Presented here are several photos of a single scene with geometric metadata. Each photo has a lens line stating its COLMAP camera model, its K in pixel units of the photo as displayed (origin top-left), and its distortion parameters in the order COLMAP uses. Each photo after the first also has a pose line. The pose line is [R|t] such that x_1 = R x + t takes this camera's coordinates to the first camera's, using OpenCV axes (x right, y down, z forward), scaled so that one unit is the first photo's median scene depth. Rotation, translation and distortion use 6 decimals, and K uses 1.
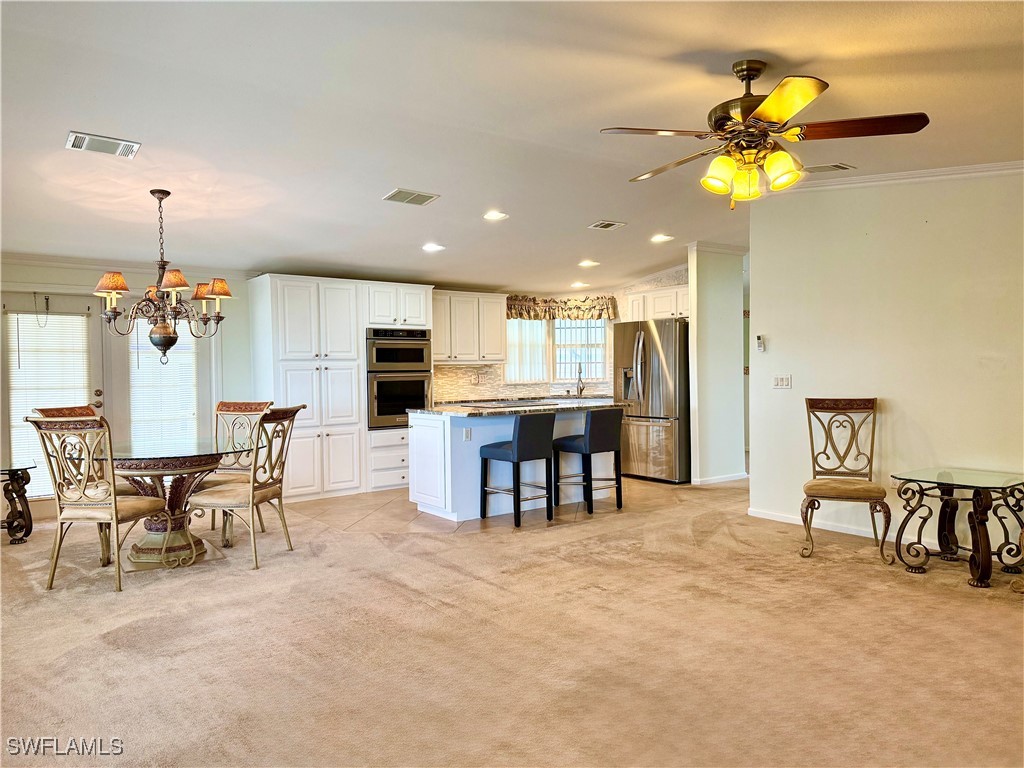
lens RADIAL K [[722.9, 0, 512.8], [0, 722.9, 381.4], [0, 0, 1]] dist [0.050511, -0.065543]
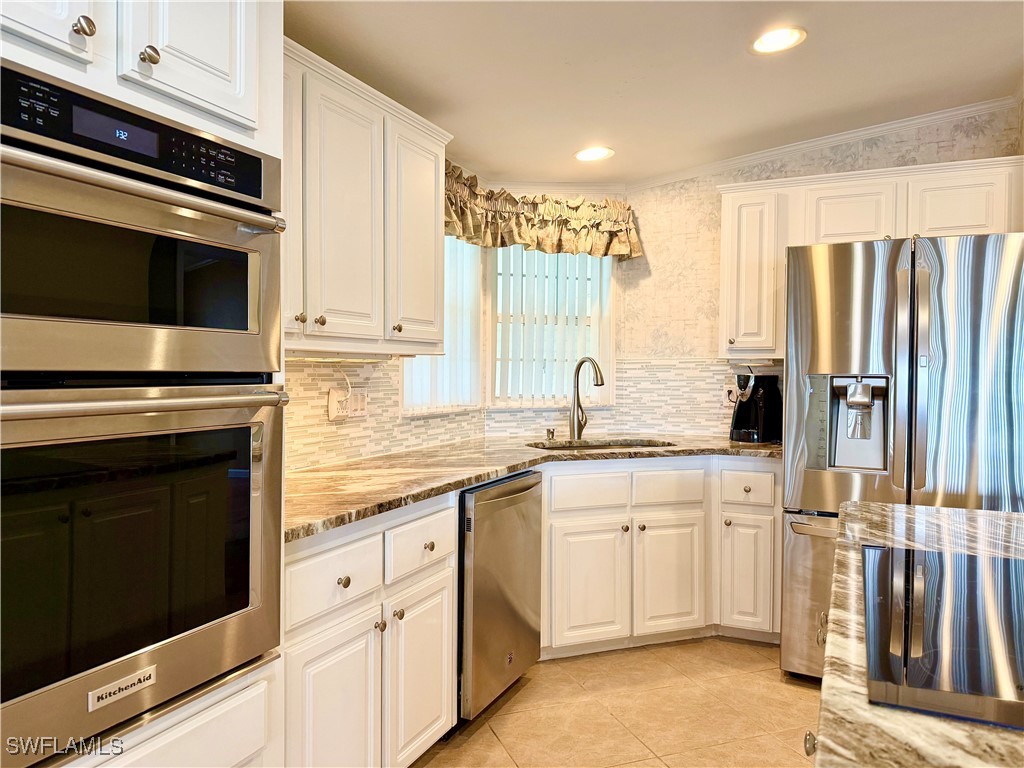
lens RADIAL K [[722.9, 0, 515.2], [0, 722.9, 380.8], [0, 0, 1]] dist [0.050511, -0.065543]
pose [[0.879984, 0.009122, 0.474916, -0.136027], [-0.005029, 0.999938, -0.009888, -0.010469], [-0.474977, 0.006313, 0.879976, 0.725671]]
